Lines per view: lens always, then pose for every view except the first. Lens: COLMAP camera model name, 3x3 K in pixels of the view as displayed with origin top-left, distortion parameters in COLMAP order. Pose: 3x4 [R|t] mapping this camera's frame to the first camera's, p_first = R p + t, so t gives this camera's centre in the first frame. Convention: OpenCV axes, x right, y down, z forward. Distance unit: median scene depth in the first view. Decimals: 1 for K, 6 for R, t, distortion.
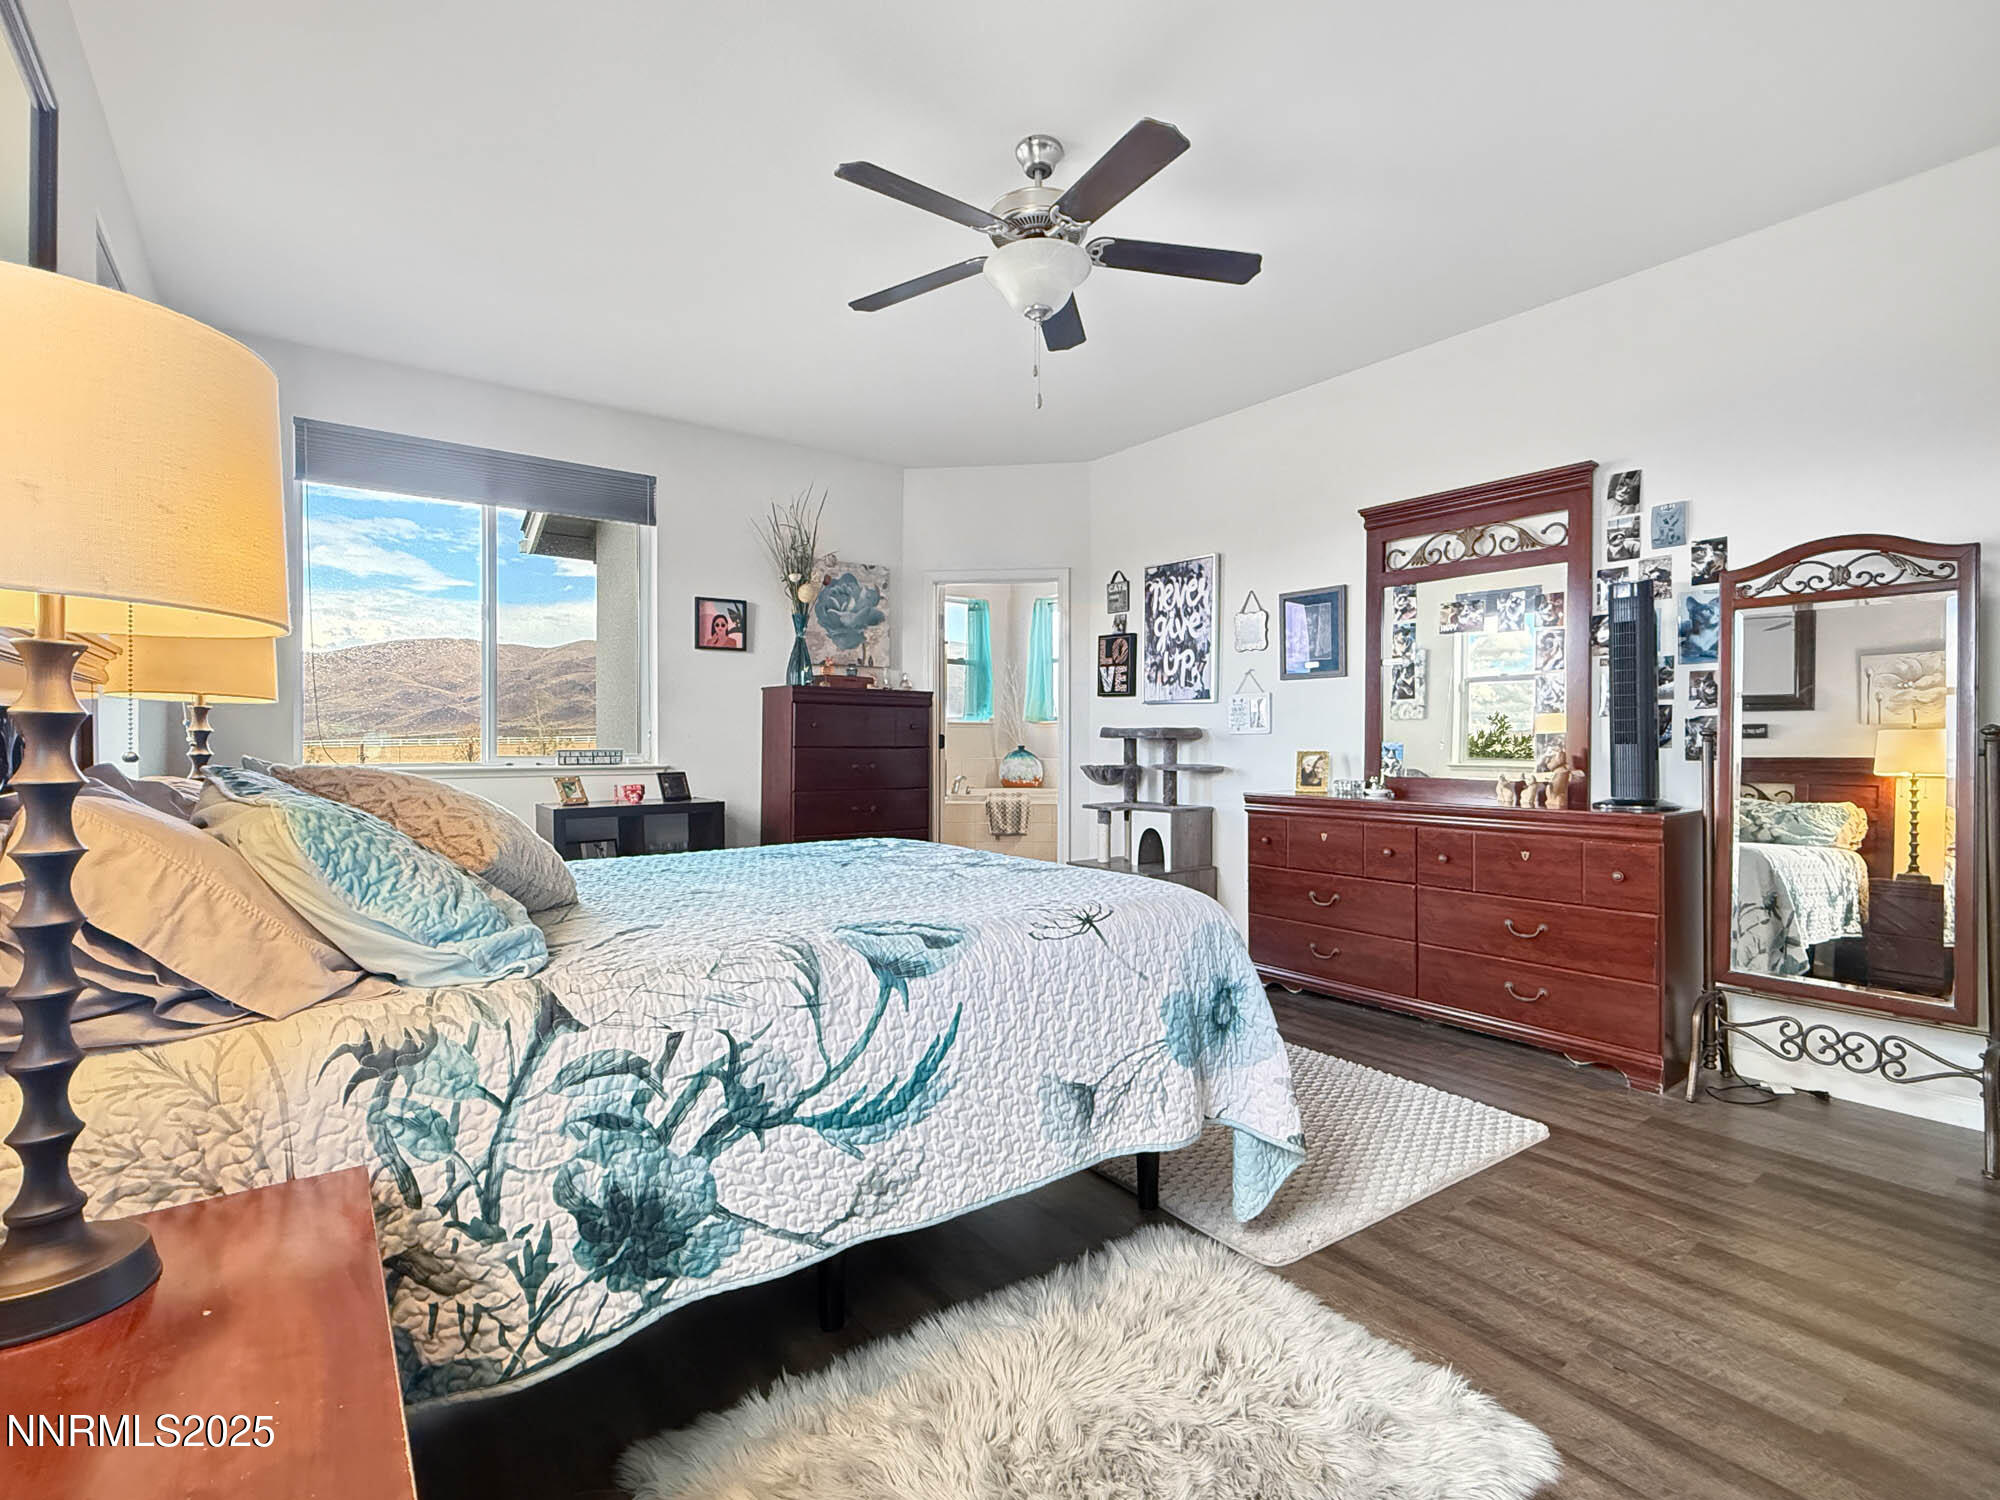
lens RADIAL K [[954.0, 0, 998.9], [0, 954.0, 744.6], [0, 0, 1]] dist [0.005943, 0.000298]
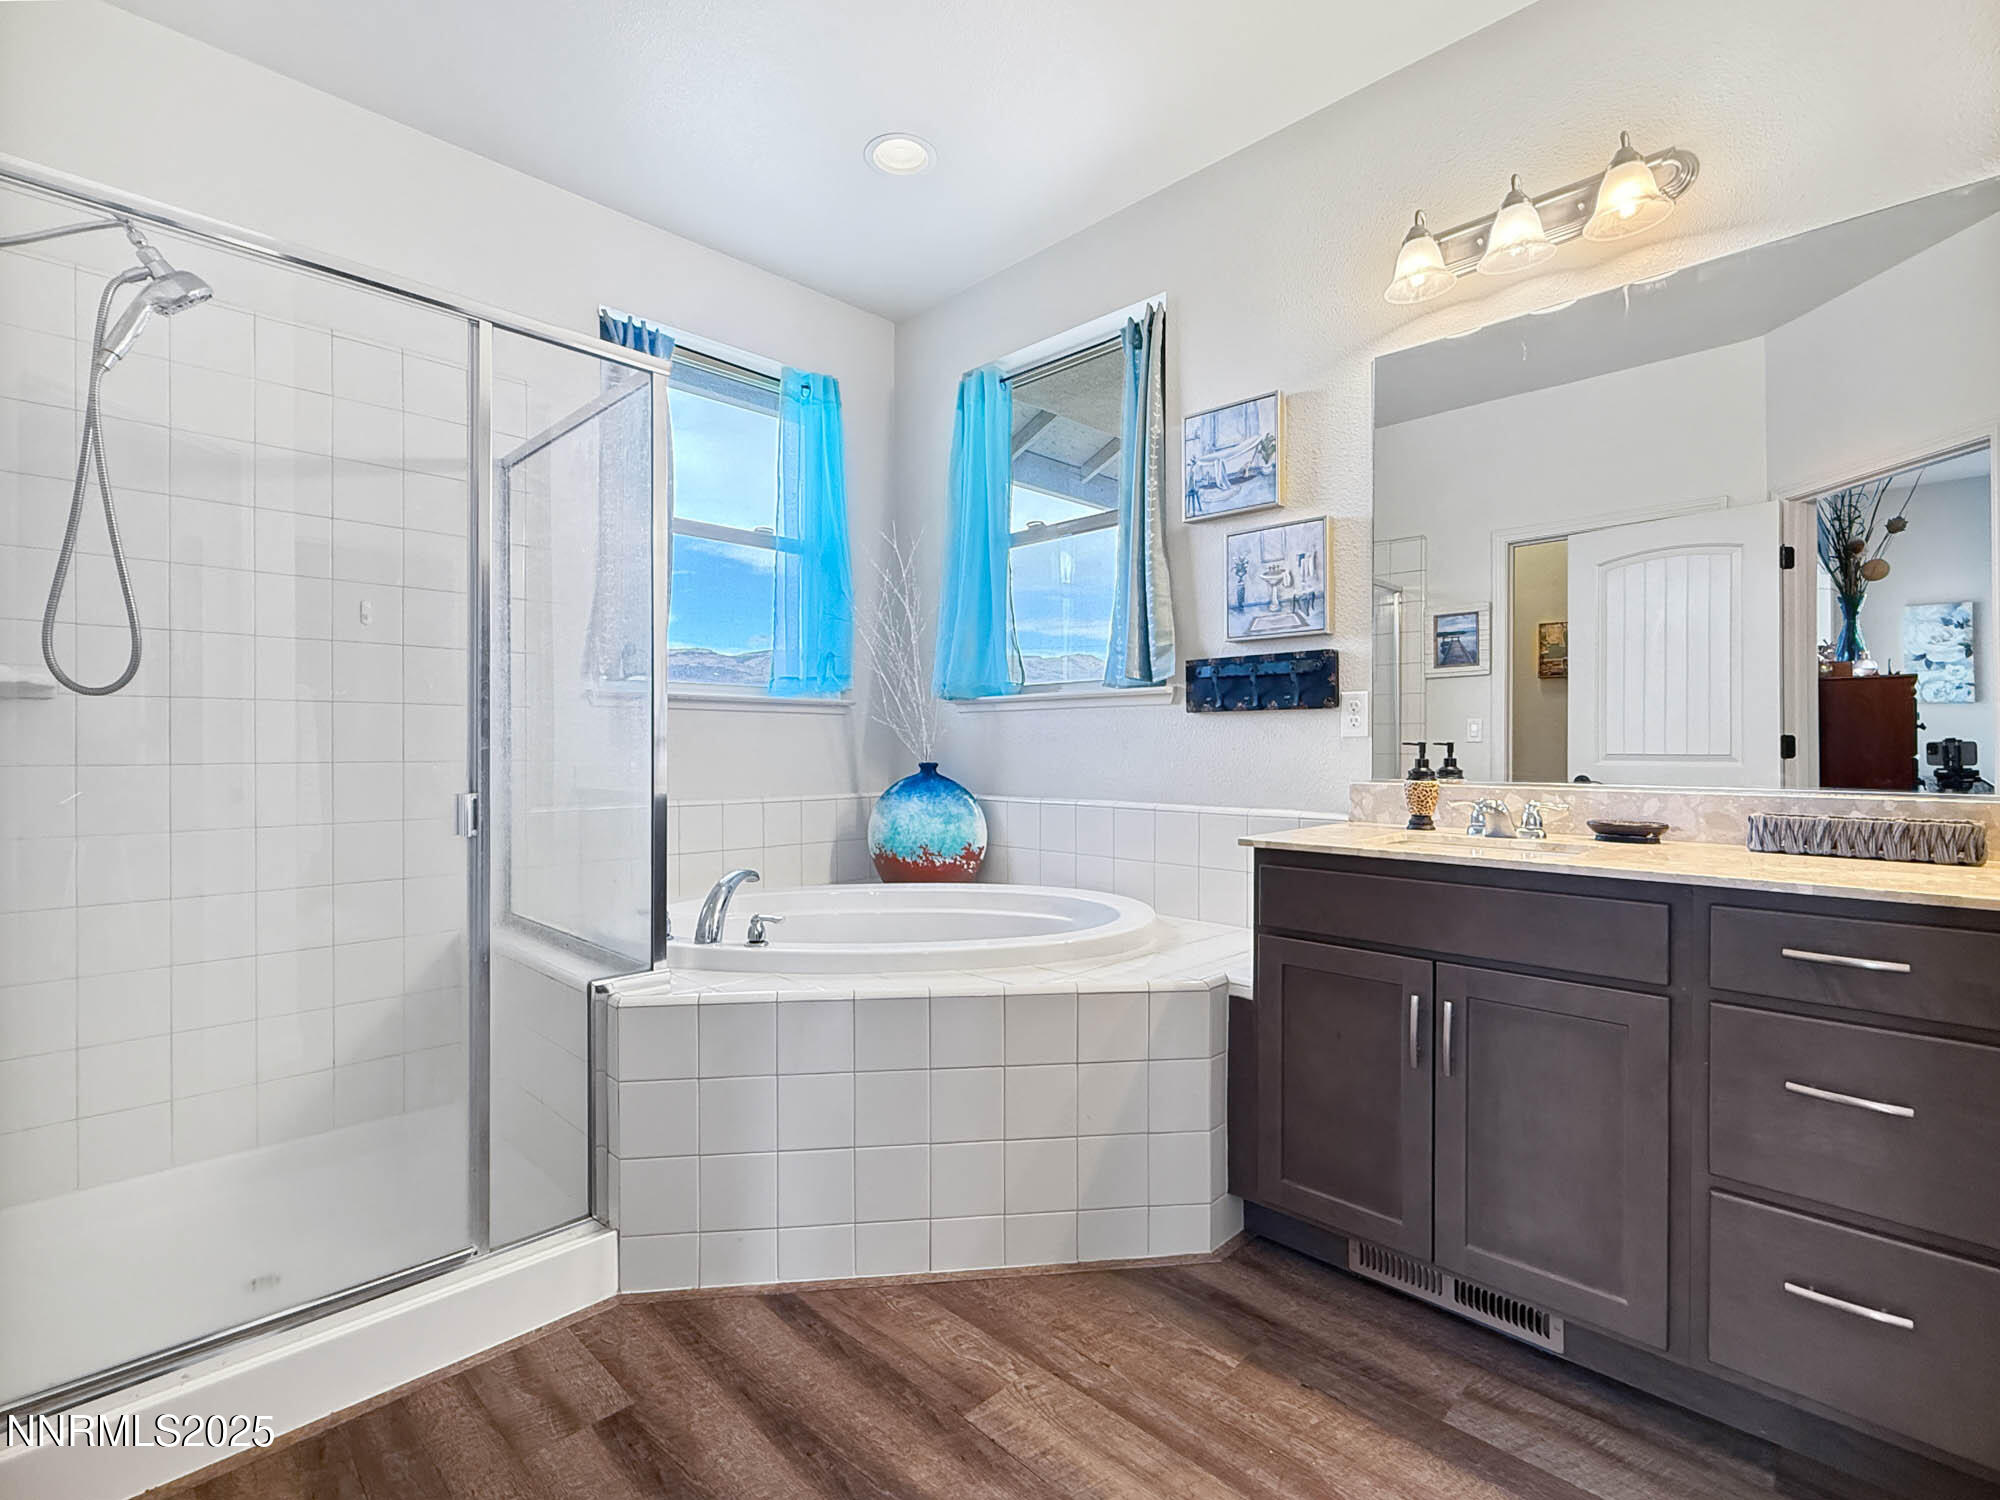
lens RADIAL K [[954.0, 0, 1001.4], [0, 954.0, 751.3], [0, 0, 1]] dist [0.005943, 0.000298]
pose [[0.989800, -0.001672, 0.142455, -0.001027], [0.001676, 0.999999, 0.000098, -0.003412], [-0.142454, 0.000142, 0.989801, 0.623814]]
